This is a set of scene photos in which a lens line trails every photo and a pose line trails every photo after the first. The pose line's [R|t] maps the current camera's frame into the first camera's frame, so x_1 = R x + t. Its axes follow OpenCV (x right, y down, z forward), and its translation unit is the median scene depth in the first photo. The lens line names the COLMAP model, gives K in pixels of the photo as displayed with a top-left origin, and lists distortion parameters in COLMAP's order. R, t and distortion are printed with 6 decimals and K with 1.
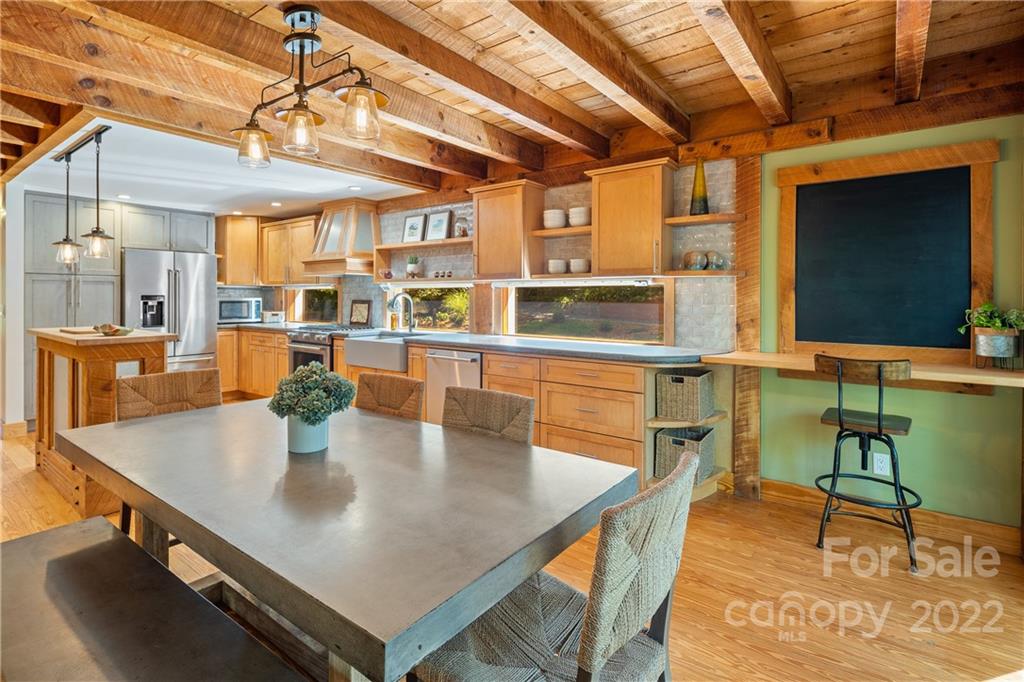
lens RADIAL K [[502.0, 0, 508.7], [0, 502.0, 298.0], [0, 0, 1]] dist [0.002423, 0.000143]
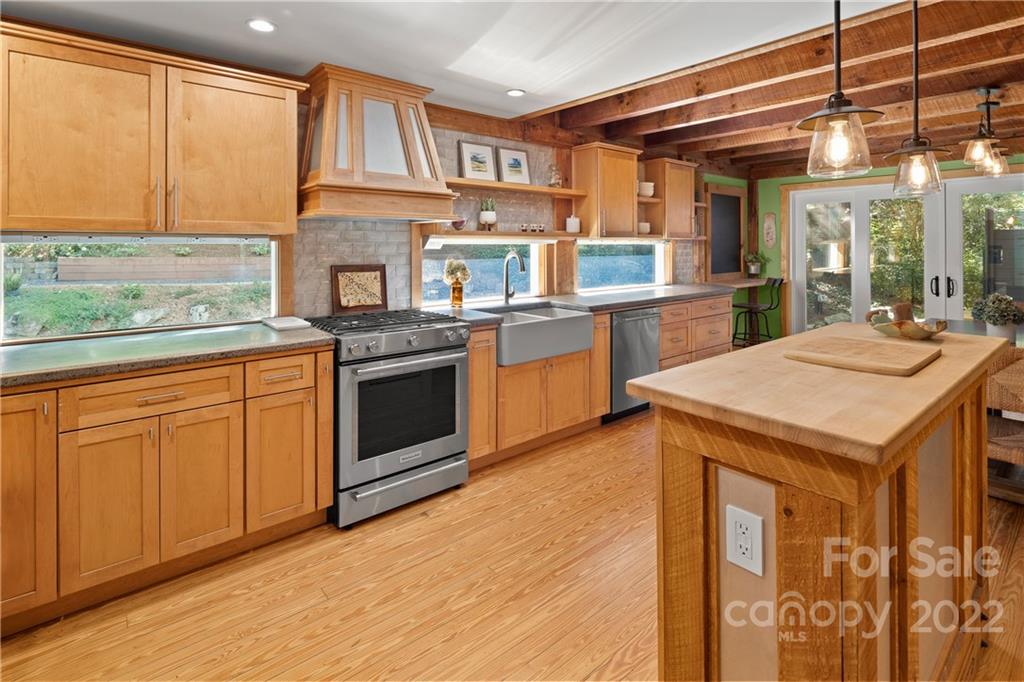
lens RADIAL K [[496.8, 0, 507.0], [0, 496.8, 243.4], [0, 0, 1]] dist [0.001539, 0.000101]
pose [[0.224041, -0.001062, 0.974579, -0.900715], [0.003577, 0.999994, 0.000267, -0.021545], [-0.974573, 0.003427, 0.224043, 0.827157]]
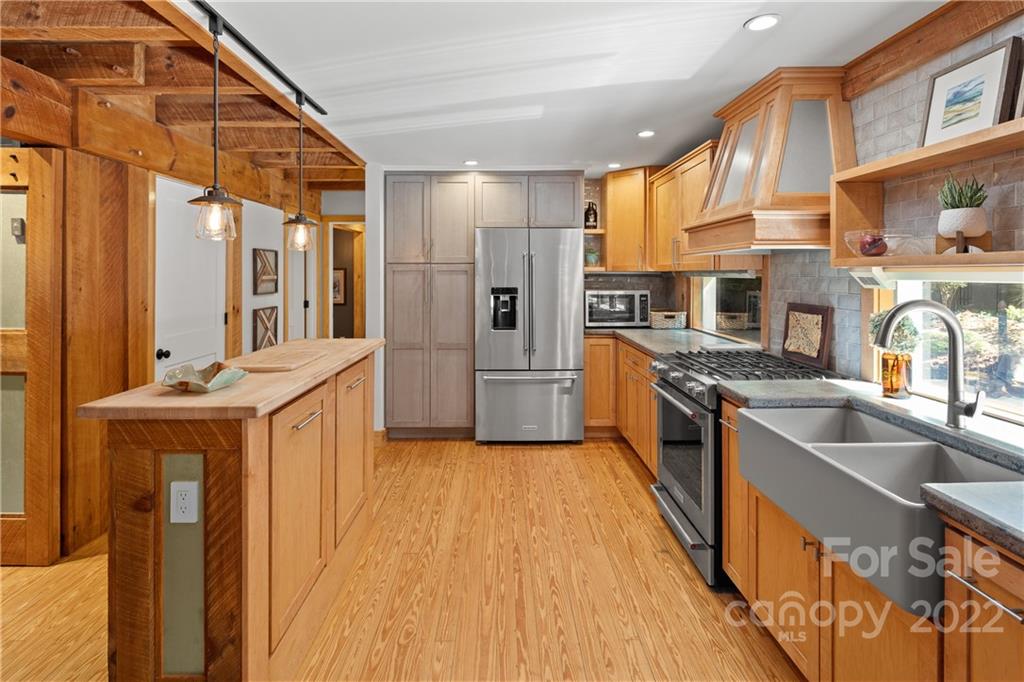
lens RADIAL K [[499.2, 0, 503.9], [0, 499.2, 273.0], [0, 0, 1]] dist [0.000594, -0.000958]
pose [[0.610793, -0.005197, -0.791773, -0.120209], [0.002893, 0.999986, -0.004333, -0.026175], [0.791785, 0.000356, 0.610800, 0.584276]]
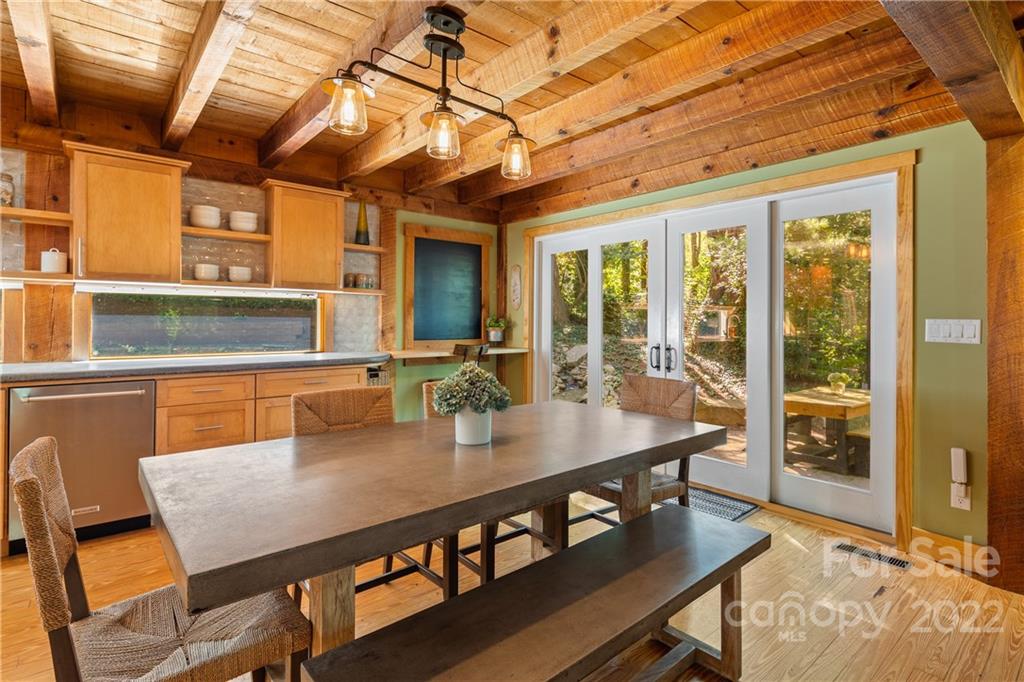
lens RADIAL K [[505.0, 0, 508.0], [0, 505.0, 318.7], [0, 0, 1]] dist [-0.001459, -0.000435]
pose [[0.221146, 0.001621, 0.975239, -0.514685], [-0.004864, 0.999988, -0.000559, 0.012329], [-0.975229, -0.004620, 0.221151, 0.245205]]
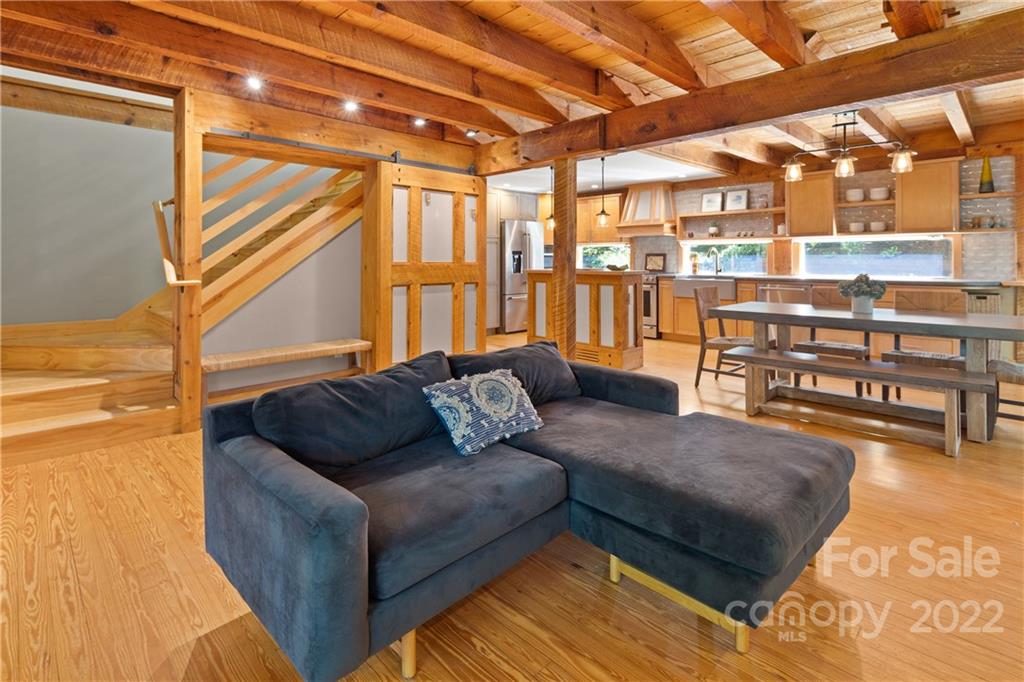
lens RADIAL K [[502.3, 0, 508.9], [0, 502.3, 256.2], [0, 0, 1]] dist [0.000682, -0.000060]
pose [[0.989885, -0.007193, -0.141691, -0.570274], [0.006310, 0.999958, -0.006678, 0.020465], [0.141733, 0.005717, 0.989888, -0.488760]]
